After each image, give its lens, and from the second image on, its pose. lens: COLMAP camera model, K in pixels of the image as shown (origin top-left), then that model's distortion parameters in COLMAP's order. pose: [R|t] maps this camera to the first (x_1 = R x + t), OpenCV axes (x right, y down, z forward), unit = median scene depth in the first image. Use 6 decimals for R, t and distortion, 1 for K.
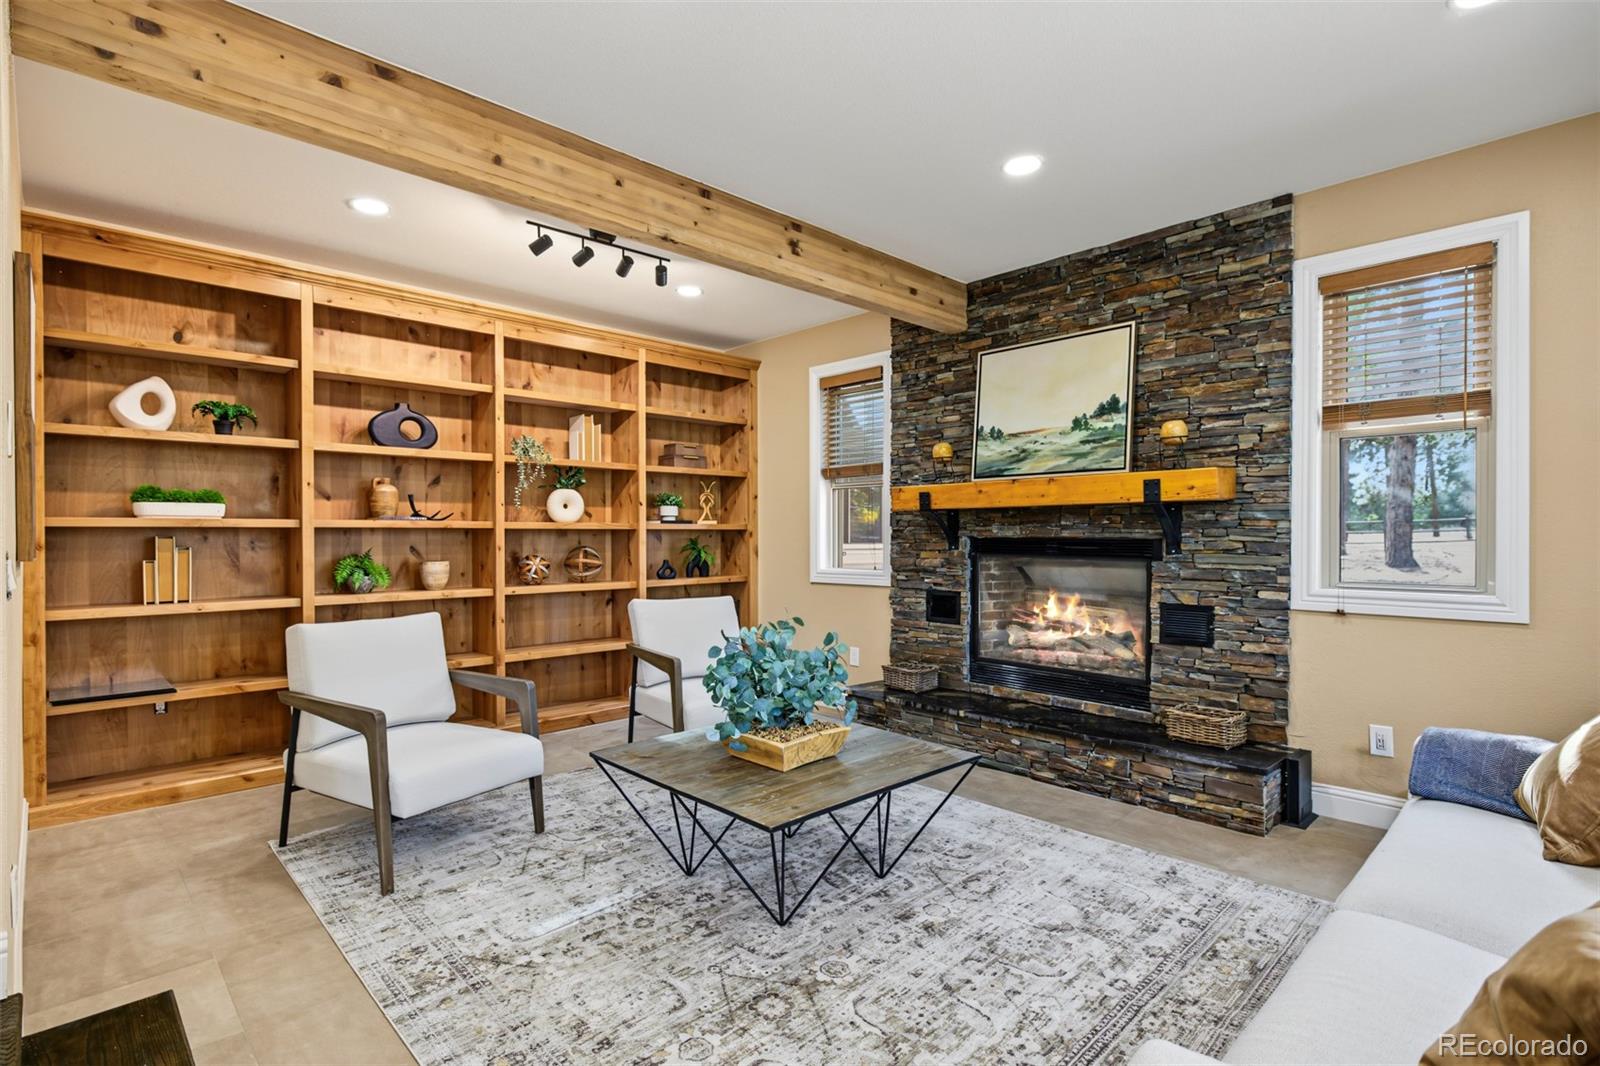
lens RADIAL K [[802.8, 0, 793.1], [0, 802.8, 538.9], [0, 0, 1]] dist [0.004340, 0.000613]
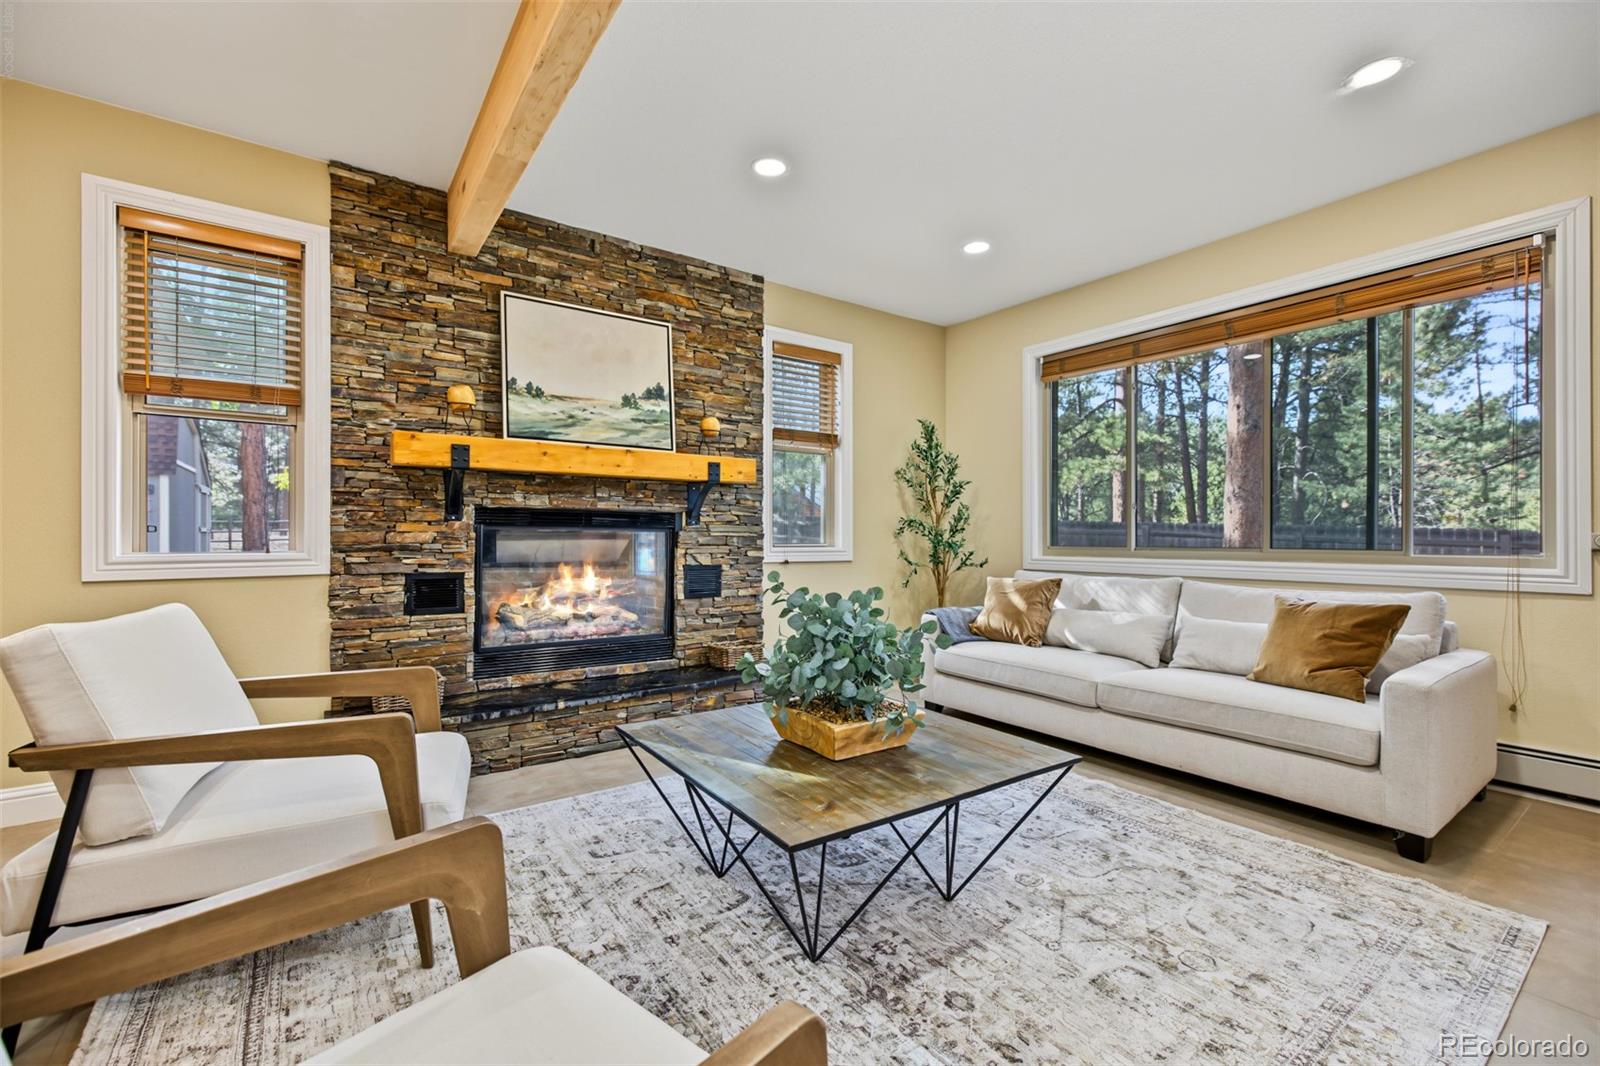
lens RADIAL K [[680.7, 0, 808.0], [0, 680.7, 535.1], [0, 0, 1]] dist [0.008632, -0.001605]
pose [[0.120901, 0.004562, 0.992654, -0.515617], [0.004255, 0.999978, -0.005114, 0.038971], [-0.992656, 0.004842, 0.120878, 0.670325]]
